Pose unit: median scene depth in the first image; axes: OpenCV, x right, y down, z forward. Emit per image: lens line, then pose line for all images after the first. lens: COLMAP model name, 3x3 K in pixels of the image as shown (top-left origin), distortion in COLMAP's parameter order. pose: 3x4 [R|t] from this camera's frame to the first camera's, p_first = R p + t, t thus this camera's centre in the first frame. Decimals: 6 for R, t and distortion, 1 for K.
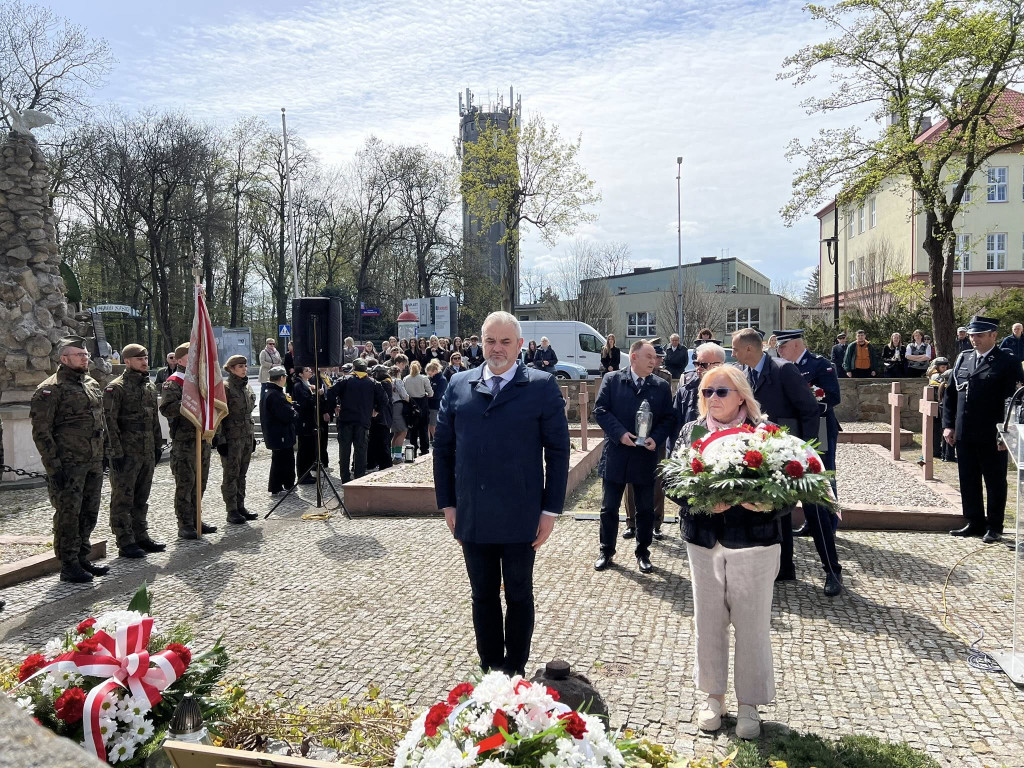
lens RADIAL K [[761.5, 0, 522.7], [0, 761.5, 378.0], [0, 0, 1]] dist [0.059387, -0.066287]
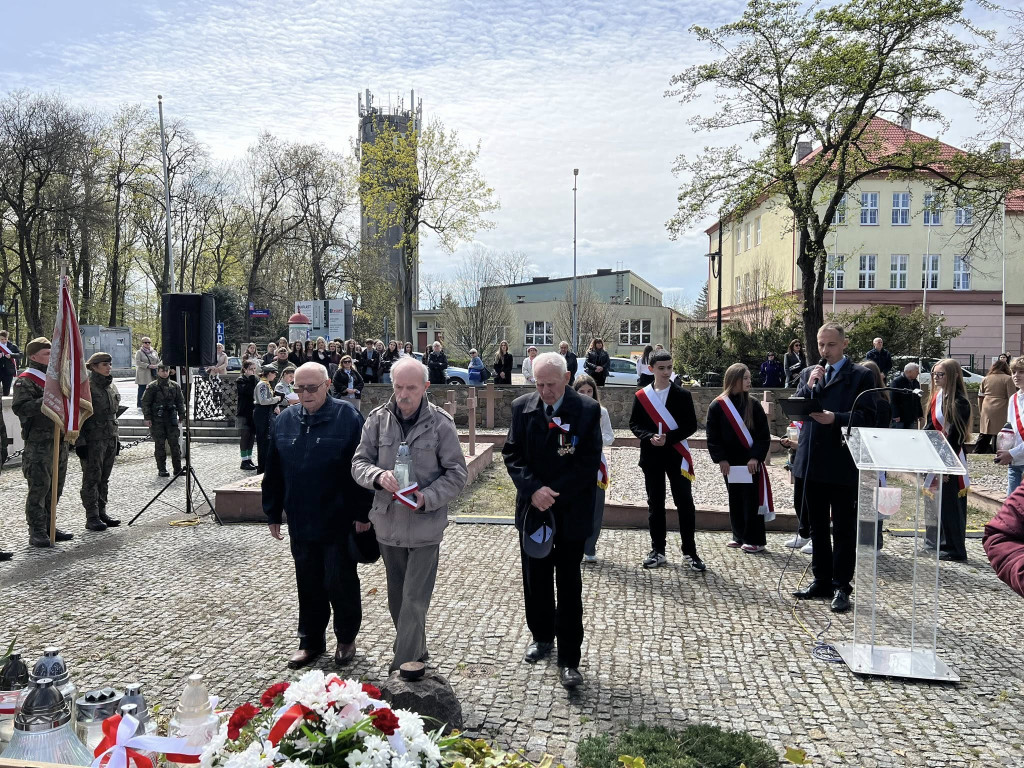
lens RADIAL K [[762.4, 0, 507.8], [0, 762.4, 386.6], [0, 0, 1]] dist [0.048999, -0.047229]
pose [[0.993557, 0.013978, 0.112464, 0.011449], [-0.014176, 0.999899, 0.000952, 0.002641], [-0.112440, -0.002541, 0.993655, 0.001656]]
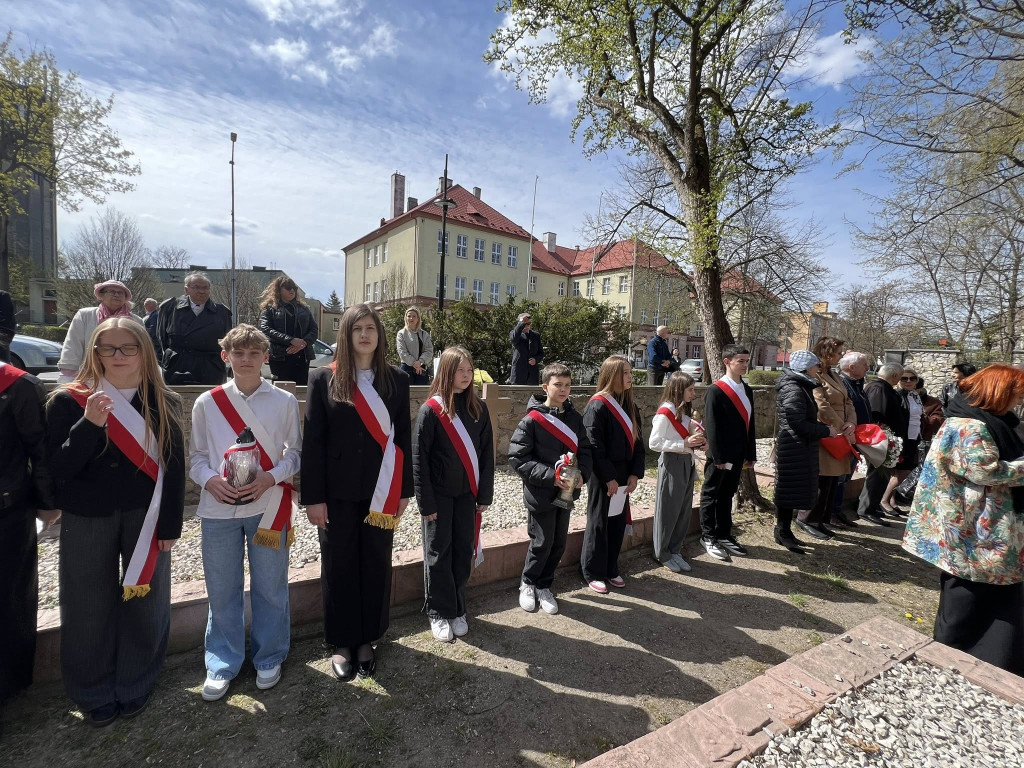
lens RADIAL K [[451.4, 0, 511.7], [0, 451.4, 384.9], [0, 0, 1]] dist [-0.000332, -0.000253]
pose [[0.727694, -0.000455, 0.685902, 0.165654], [-0.035306, 0.998649, 0.038120, -0.013826], [-0.684993, -0.051957, 0.726695, 0.786056]]
